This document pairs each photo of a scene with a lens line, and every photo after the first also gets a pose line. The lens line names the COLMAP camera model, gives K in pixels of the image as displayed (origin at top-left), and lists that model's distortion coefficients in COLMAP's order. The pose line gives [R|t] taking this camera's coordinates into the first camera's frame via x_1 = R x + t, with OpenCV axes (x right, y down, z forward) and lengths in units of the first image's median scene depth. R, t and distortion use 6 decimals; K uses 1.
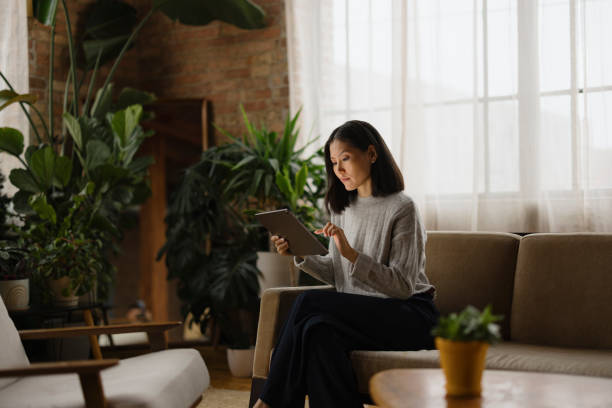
lens RADIAL K [[860.6, 0, 306.5], [0, 860.6, 203.7], [0, 0, 1]] dist [0.002007, 0.000000]
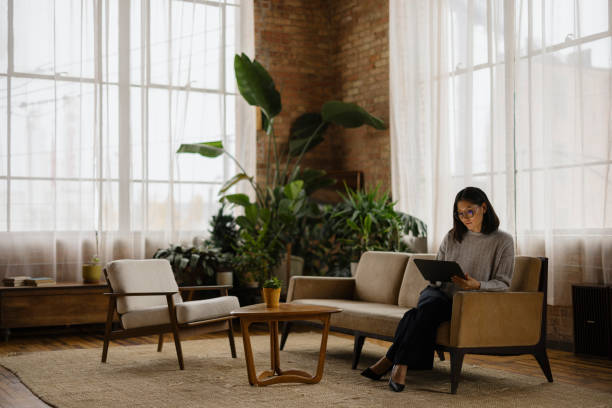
lens RADIAL K [[860.6, 0, 307.8], [0, 860.6, 207.6], [0, 0, 1]] dist [0.002007, 0.000000]
pose [[0.900081, -0.003214, -0.435710, 0.521720], [-0.007906, 0.999688, -0.023707, -0.012386], [0.435650, 0.024783, 0.899775, -0.536535]]
